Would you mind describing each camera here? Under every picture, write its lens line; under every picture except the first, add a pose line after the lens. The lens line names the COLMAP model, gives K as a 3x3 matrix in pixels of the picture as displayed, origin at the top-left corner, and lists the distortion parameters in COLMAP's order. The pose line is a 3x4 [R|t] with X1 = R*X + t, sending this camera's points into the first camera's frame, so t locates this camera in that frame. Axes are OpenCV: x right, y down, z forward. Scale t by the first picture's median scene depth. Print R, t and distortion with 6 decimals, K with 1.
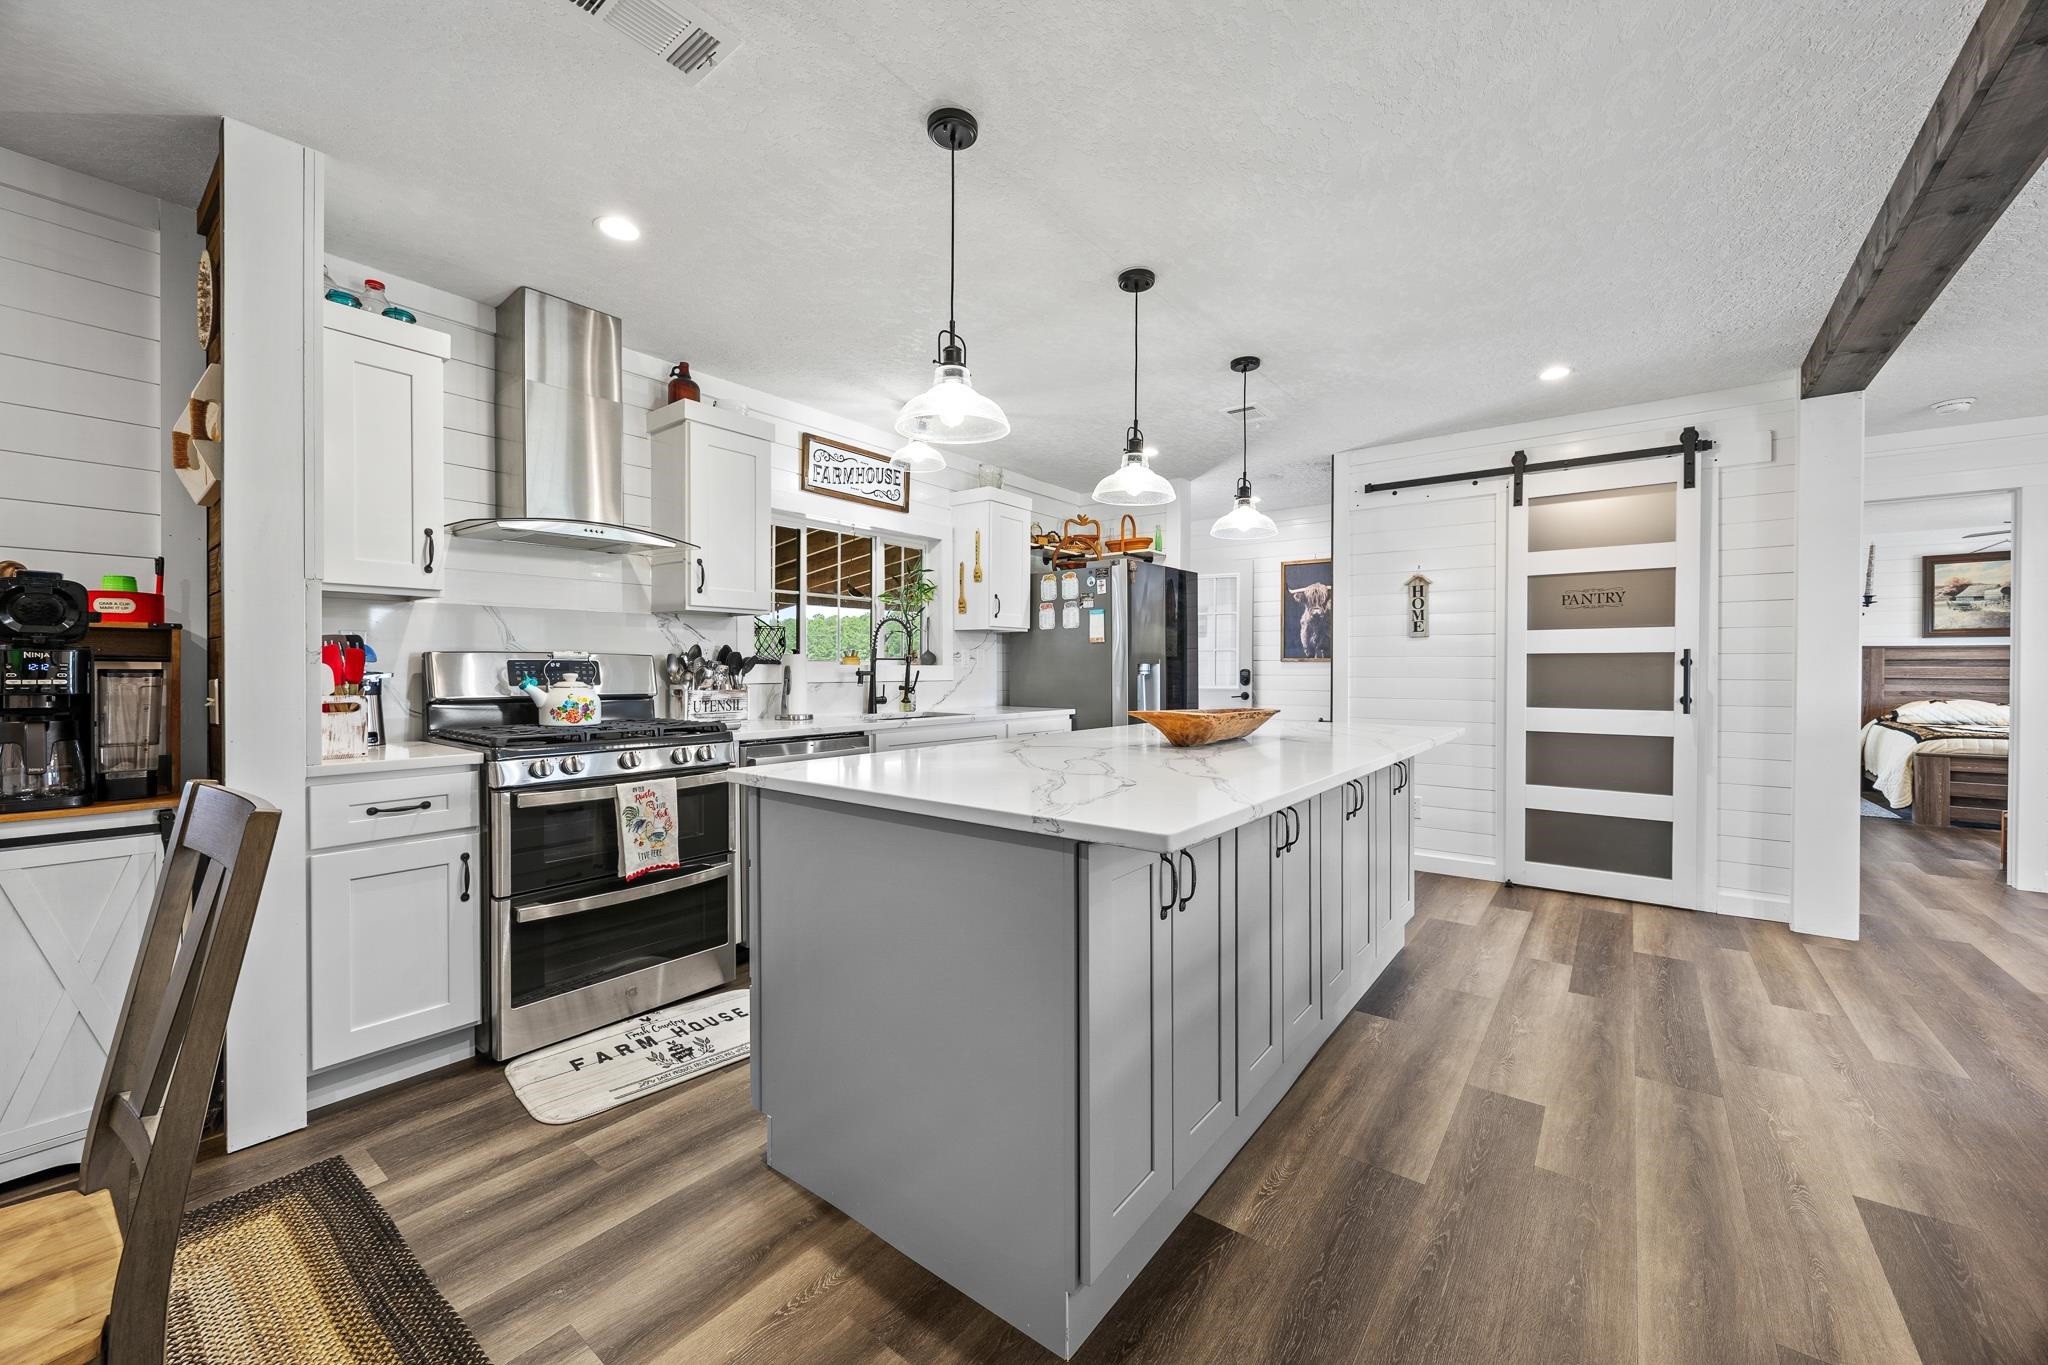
lens RADIAL K [[782.2, 0, 1030.7], [0, 782.2, 678.2], [0, 0, 1]] dist [-0.000134, 0.000552]
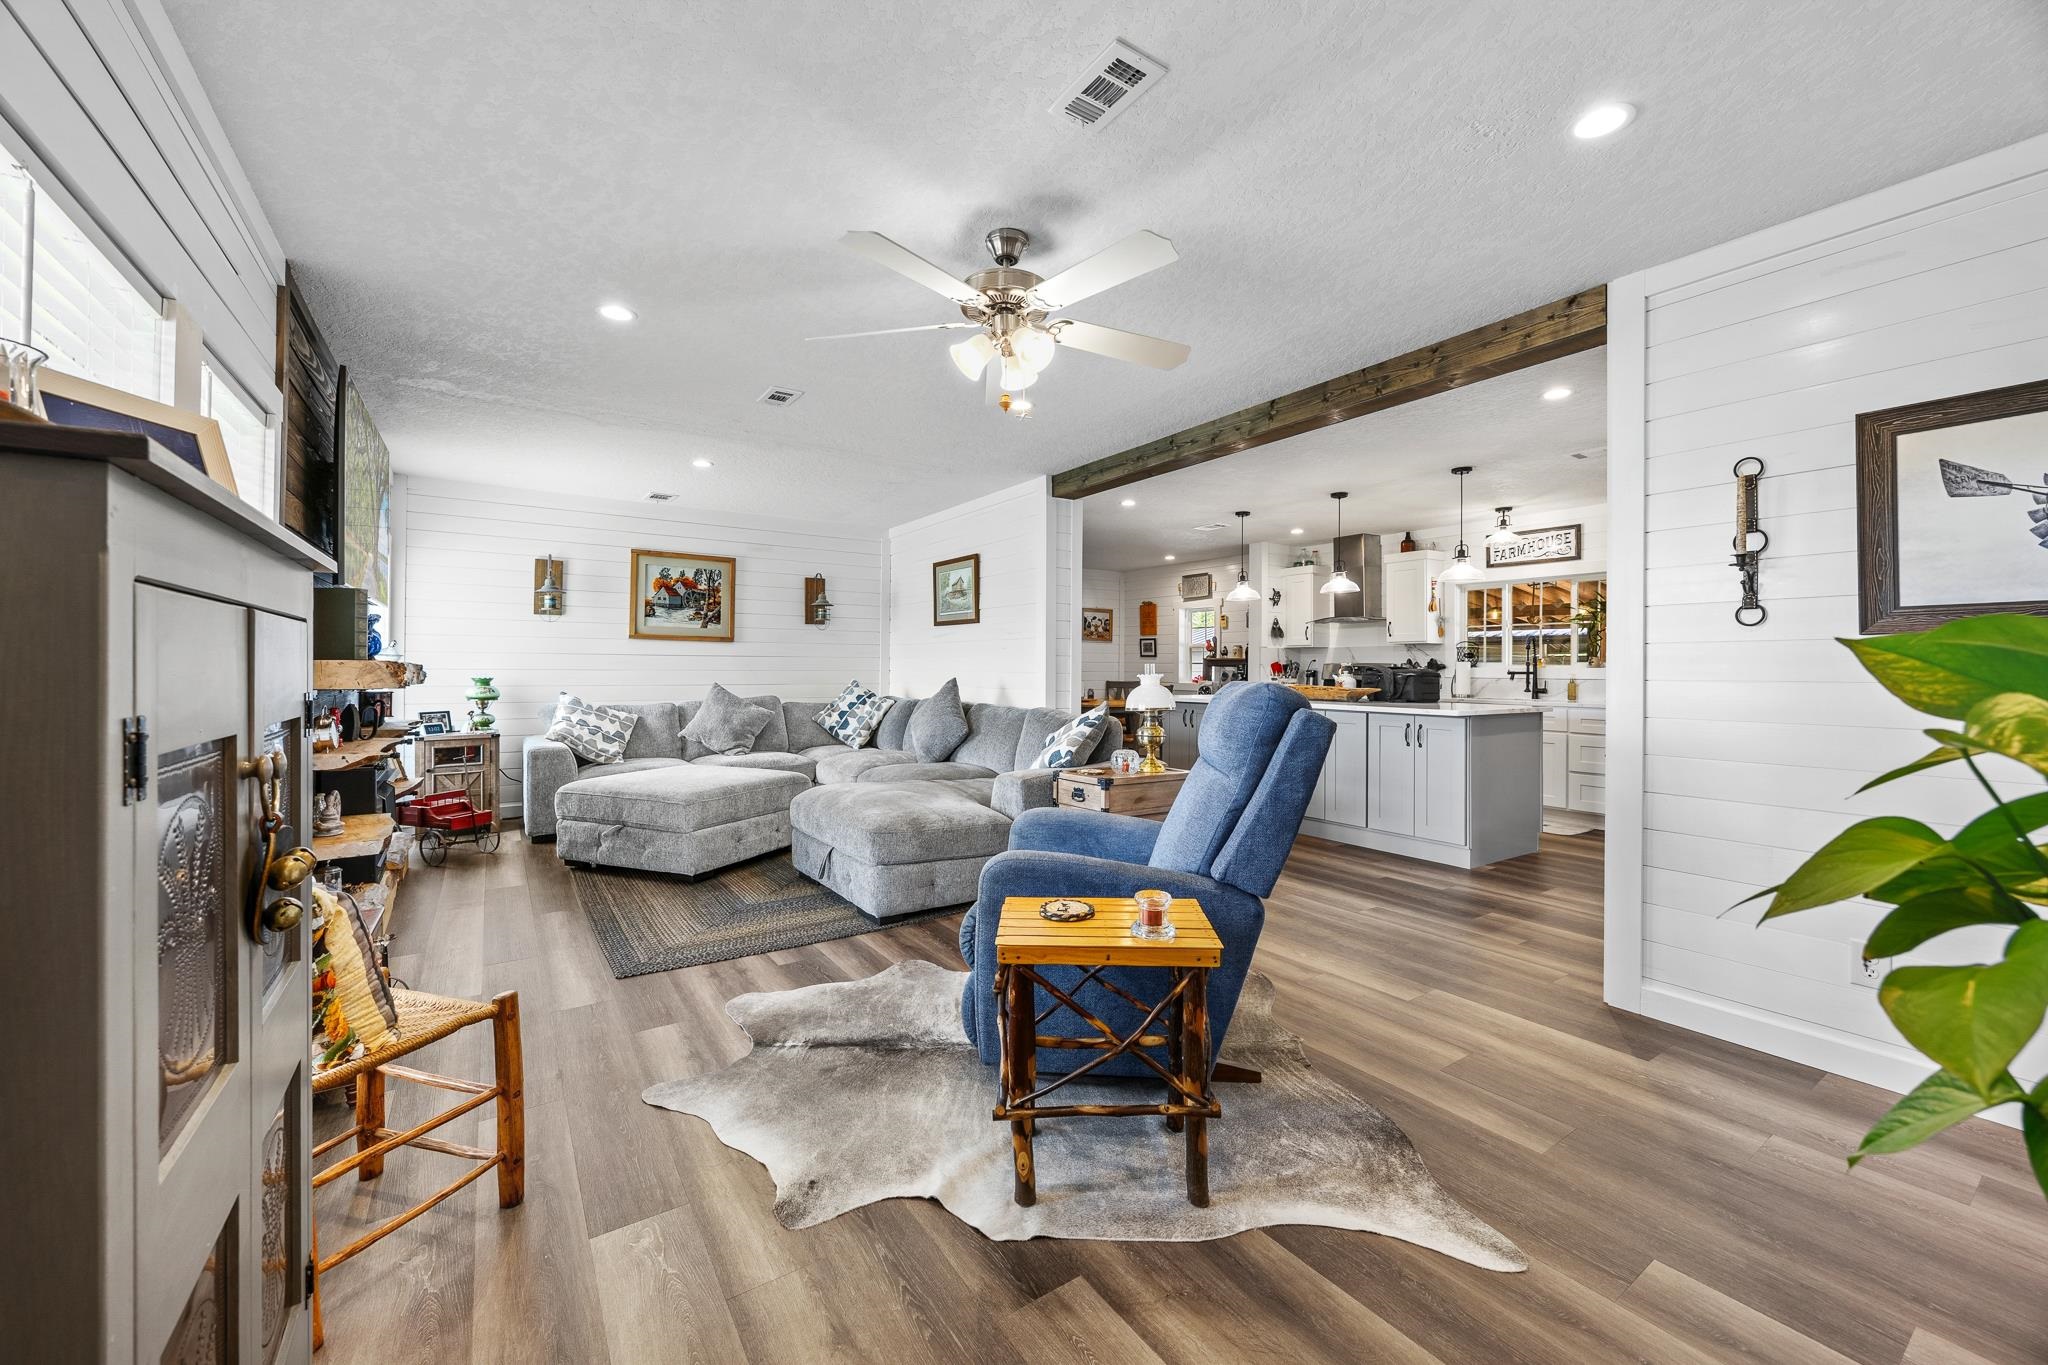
lens RADIAL K [[782.2, 0, 1023.3], [0, 782.2, 661.0], [0, 0, 1]] dist [-0.000134, 0.000552]
pose [[-0.321520, -0.012149, -0.946825, 1.802890], [-0.018307, 0.999811, -0.006613, -0.001640], [0.946726, 0.015207, -0.321682, 0.615061]]
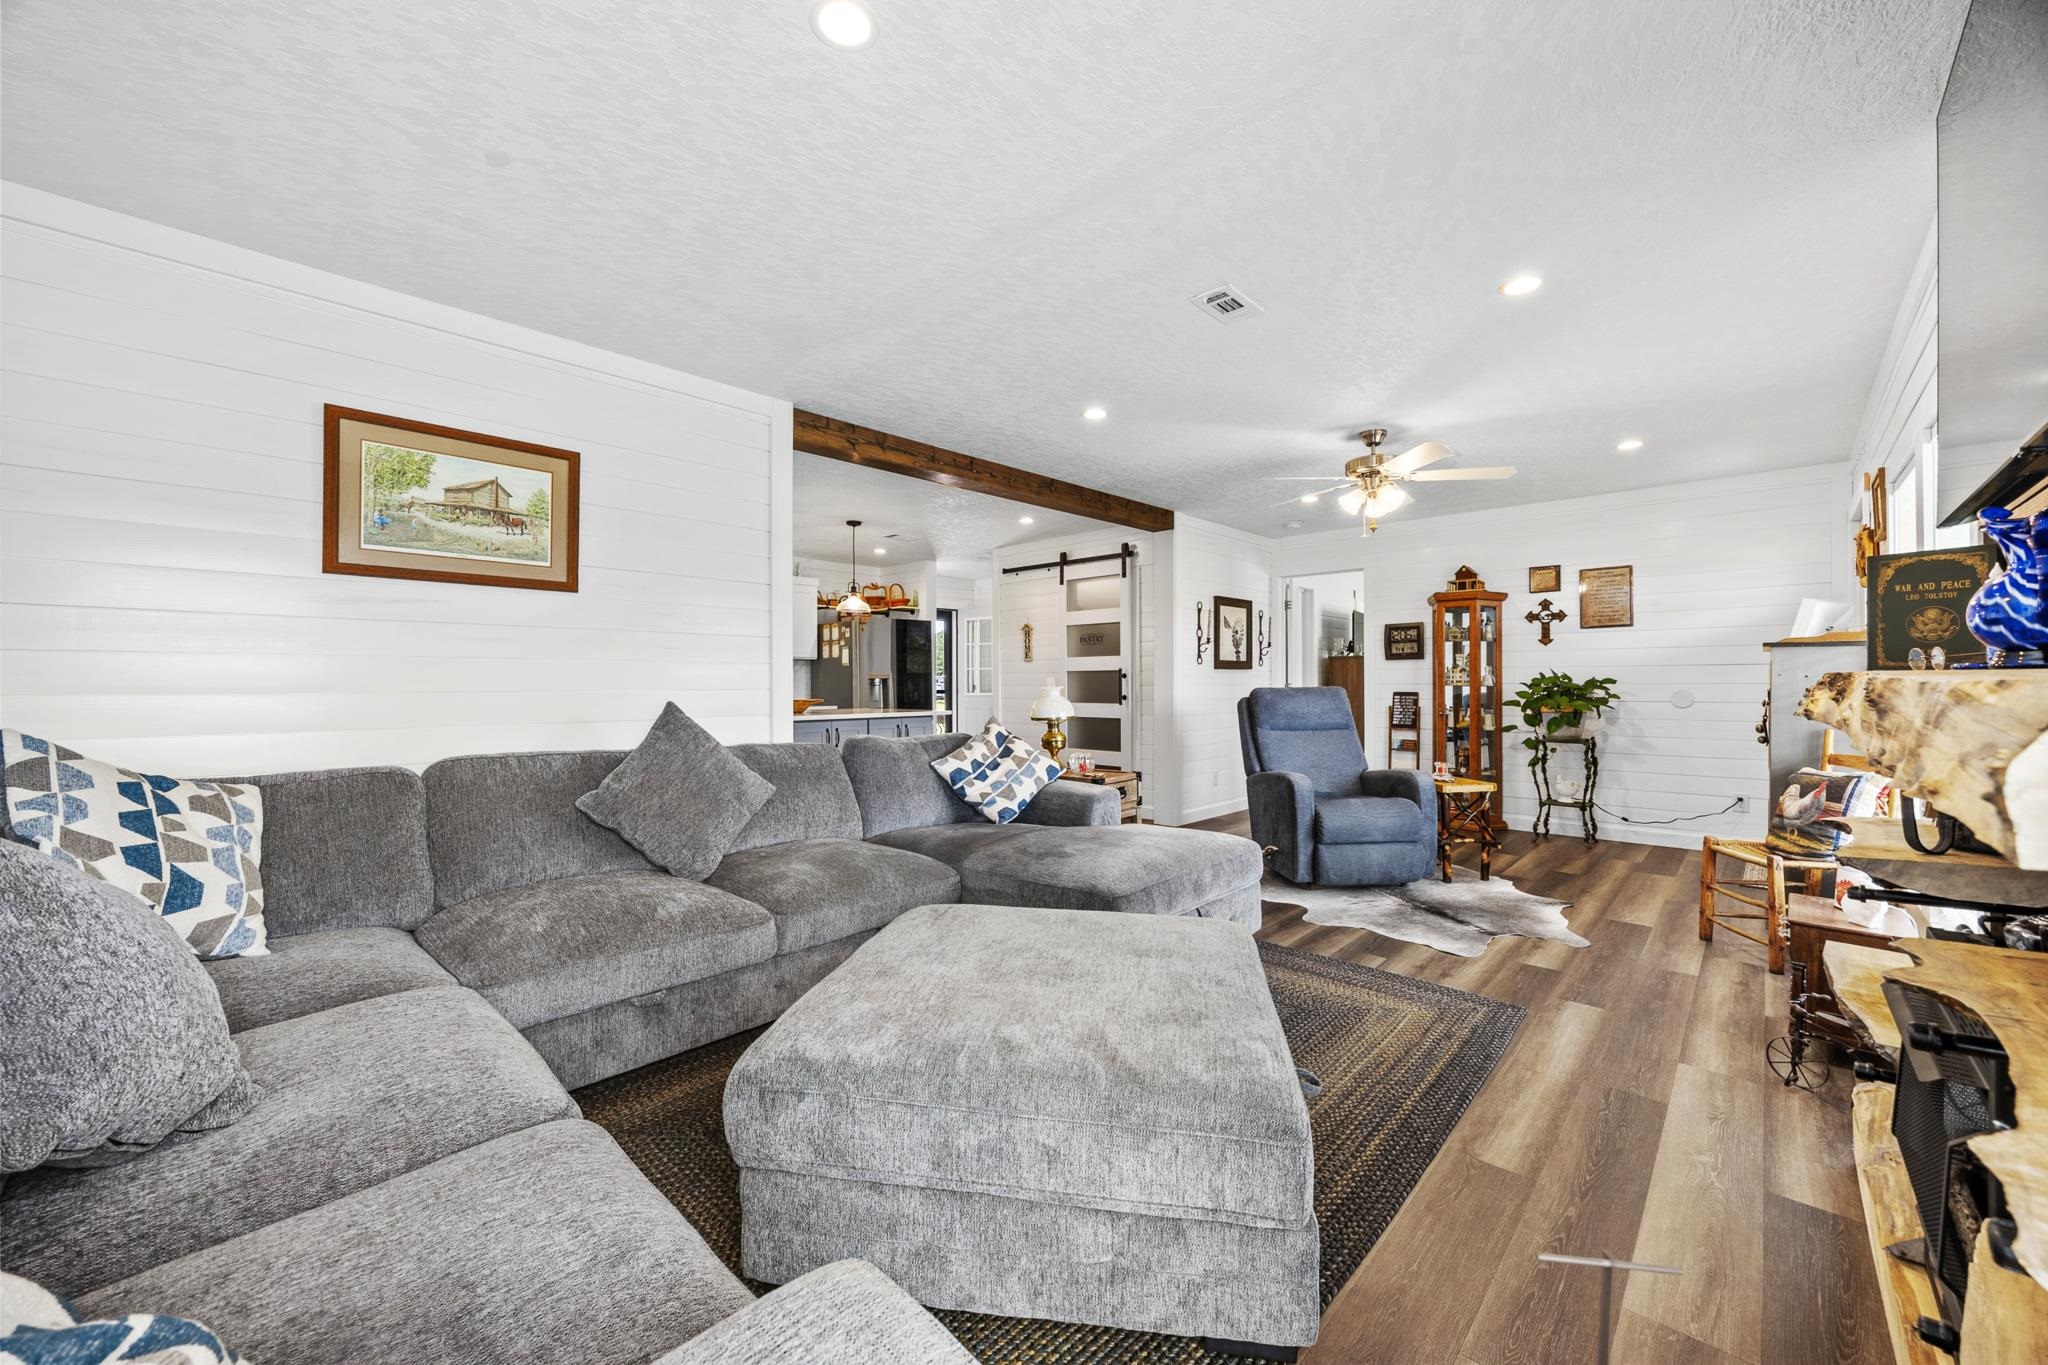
lens RADIAL K [[782.2, 0, 1030.0], [0, 782.2, 678.9], [0, 0, 1]] dist [-0.000134, 0.000552]
pose [[0.994246, -0.006483, -0.106921, 0.820773], [0.004622, 0.999834, -0.017641, 0.016465], [0.107018, 0.017045, 0.994111, -0.780254]]
